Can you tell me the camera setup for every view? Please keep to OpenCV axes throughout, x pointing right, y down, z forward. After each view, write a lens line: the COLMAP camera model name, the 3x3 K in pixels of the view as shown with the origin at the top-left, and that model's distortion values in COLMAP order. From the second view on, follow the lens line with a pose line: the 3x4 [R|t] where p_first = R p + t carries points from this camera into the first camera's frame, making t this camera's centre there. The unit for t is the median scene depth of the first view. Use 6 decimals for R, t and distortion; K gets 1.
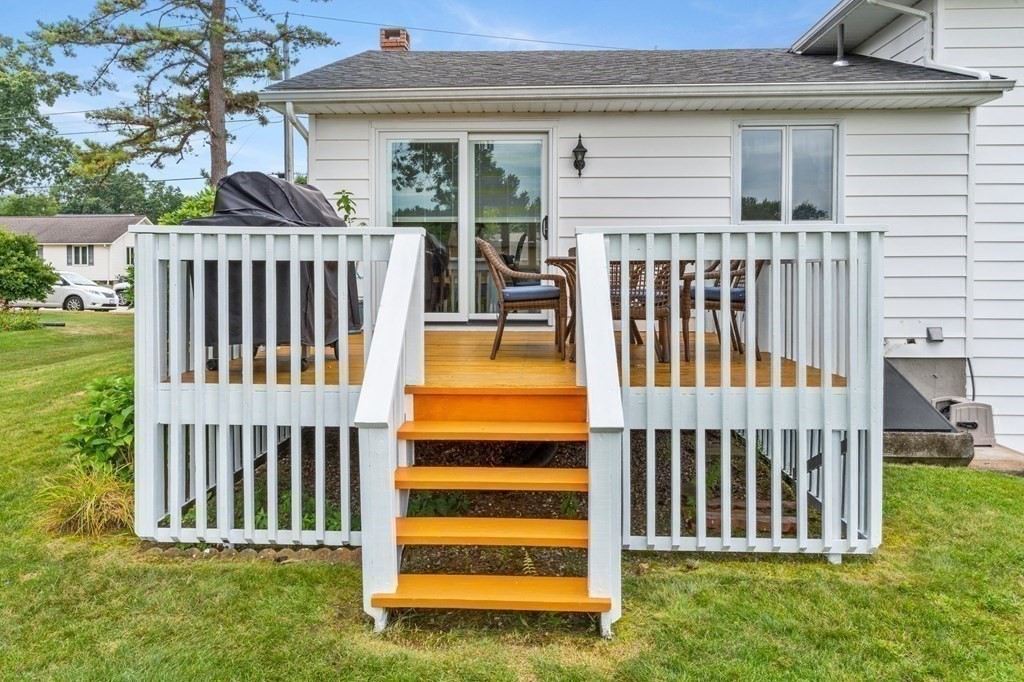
lens RADIAL K [[731.6, 0, 512.8], [0, 731.6, 339.9], [0, 0, 1]] dist [-0.030932, -0.002940]
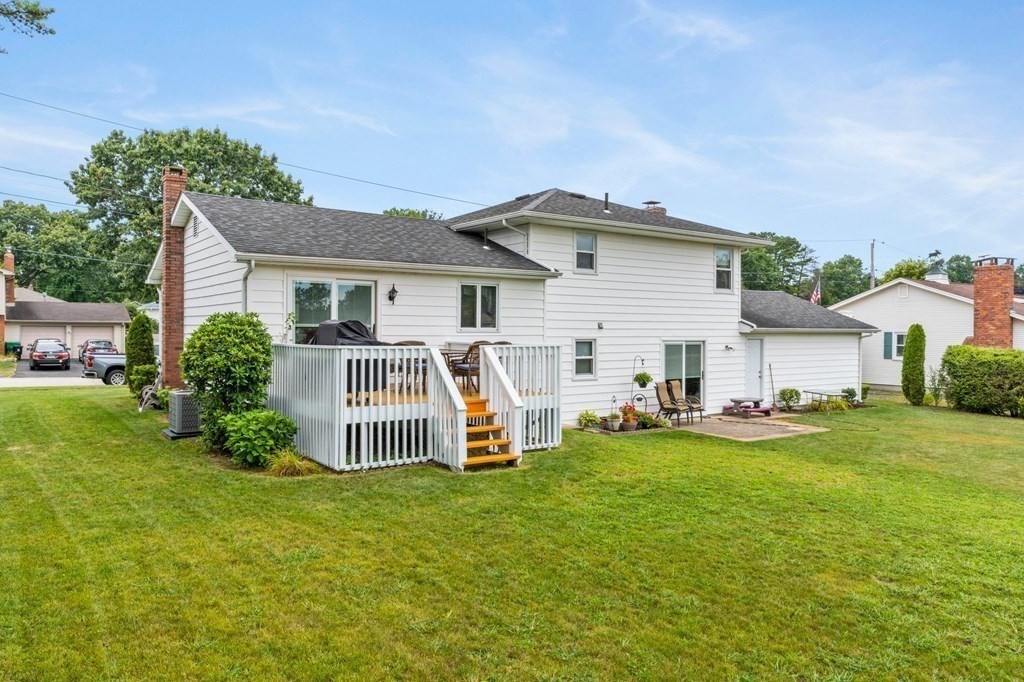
lens RADIAL K [[731.6, 0, 512.8], [0, 731.6, 339.9], [0, 0, 1]] dist [-0.030932, -0.002940]
pose [[0.795798, 0.001595, 0.605560, -0.931454], [0.033100, 0.998387, -0.046129, -0.023936], [-0.604657, 0.056754, 0.794462, -0.855485]]
